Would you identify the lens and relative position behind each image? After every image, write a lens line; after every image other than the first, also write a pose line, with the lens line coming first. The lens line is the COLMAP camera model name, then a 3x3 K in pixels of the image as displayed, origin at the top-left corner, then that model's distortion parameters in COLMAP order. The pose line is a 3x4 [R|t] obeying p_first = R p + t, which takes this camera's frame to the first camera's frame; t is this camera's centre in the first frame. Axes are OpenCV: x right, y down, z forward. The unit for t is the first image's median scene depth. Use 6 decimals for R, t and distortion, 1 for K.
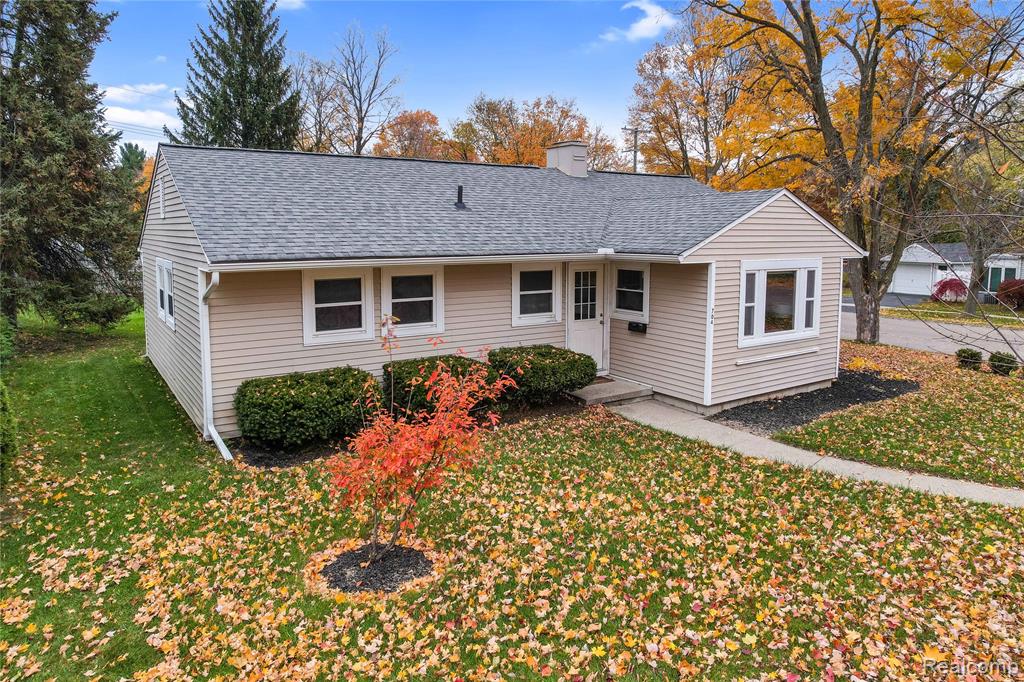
lens RADIAL K [[678.7, 0, 508.9], [0, 678.7, 312.7], [0, 0, 1]] dist [-0.087481, 0.064293]
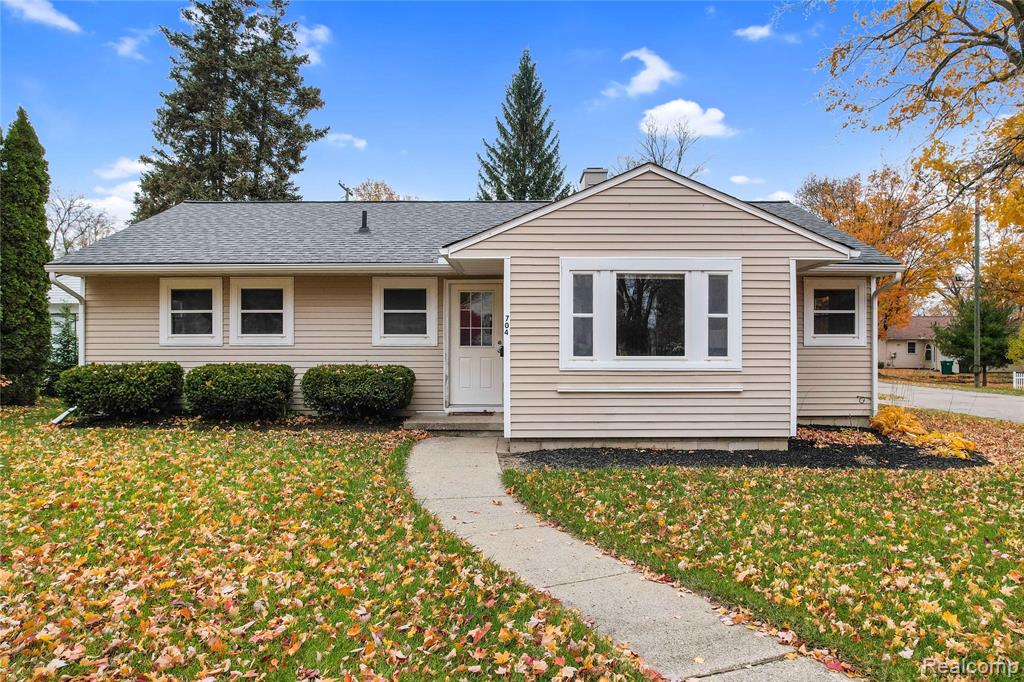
lens RADIAL K [[670.5, 0, 517.9], [0, 670.5, 330.8], [0, 0, 1]] dist [-0.078759, 0.073808]
pose [[0.837347, -0.009690, -0.546586, 0.708155], [-0.062974, 0.991477, -0.114050, 0.096862], [0.543032, 0.129920, 0.829600, 0.317758]]
